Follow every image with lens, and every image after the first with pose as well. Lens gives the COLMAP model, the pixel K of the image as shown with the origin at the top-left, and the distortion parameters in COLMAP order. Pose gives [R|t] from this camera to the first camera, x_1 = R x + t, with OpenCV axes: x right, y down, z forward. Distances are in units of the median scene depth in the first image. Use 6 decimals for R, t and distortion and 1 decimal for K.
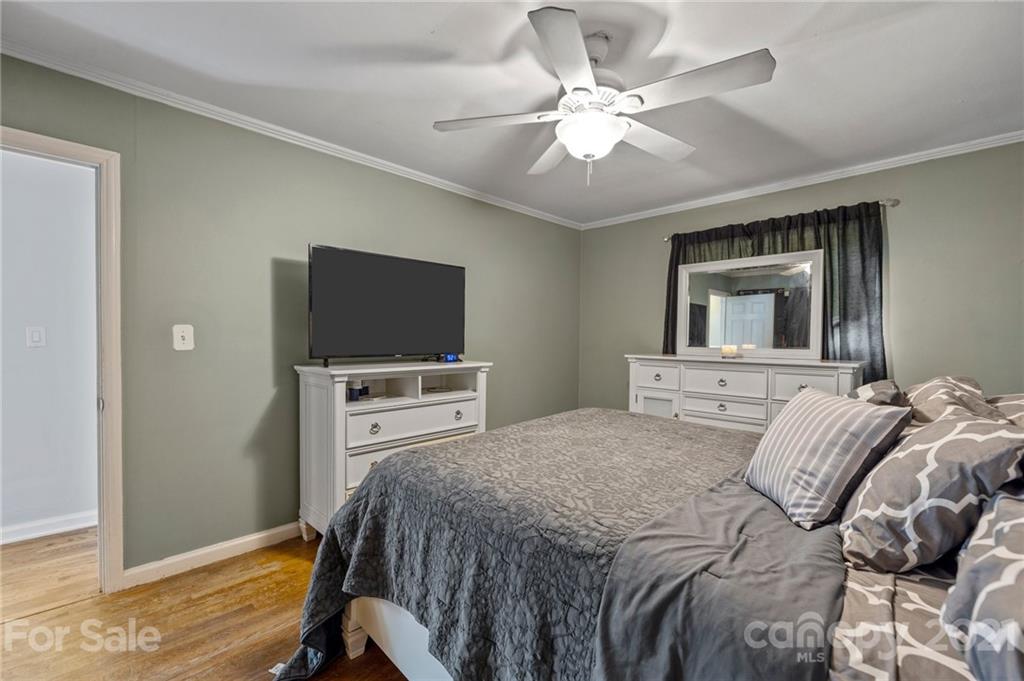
lens RADIAL K [[433.4, 0, 512.0], [0, 433.4, 333.4], [0, 0, 1]] dist [0.002610, 0.000369]
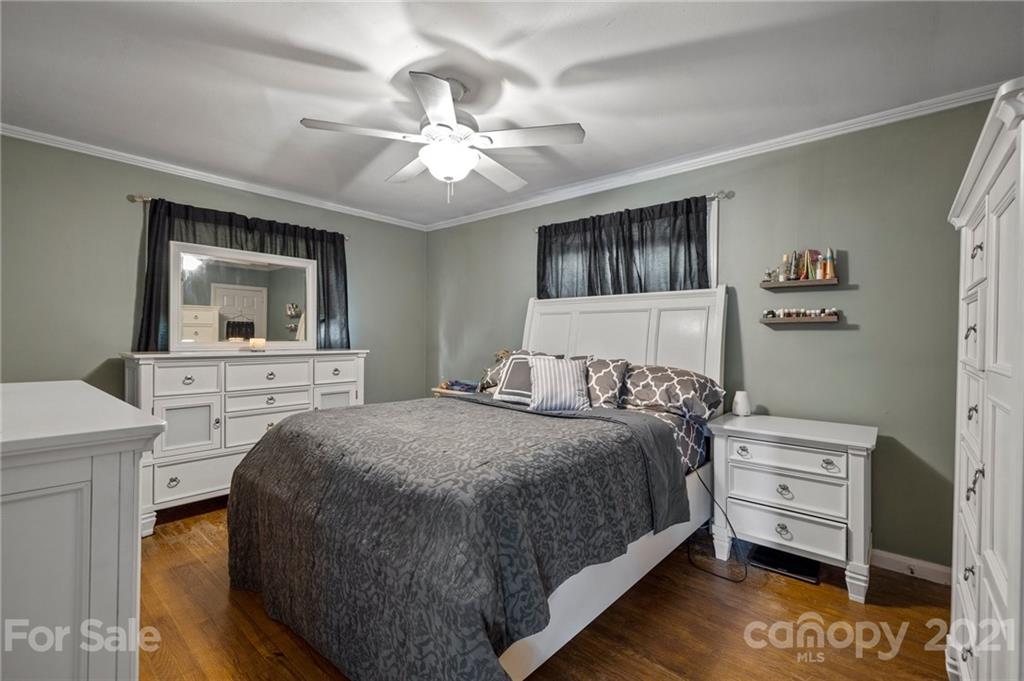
lens RADIAL K [[433.4, 0, 512.0], [0, 433.4, 333.4], [0, 0, 1]] dist [0.002610, 0.000369]
pose [[-0.052373, -0.007478, 0.998600, -0.565534], [-0.016546, 0.999841, 0.006620, -0.001786], [-0.998490, -0.016177, -0.052489, 0.500540]]
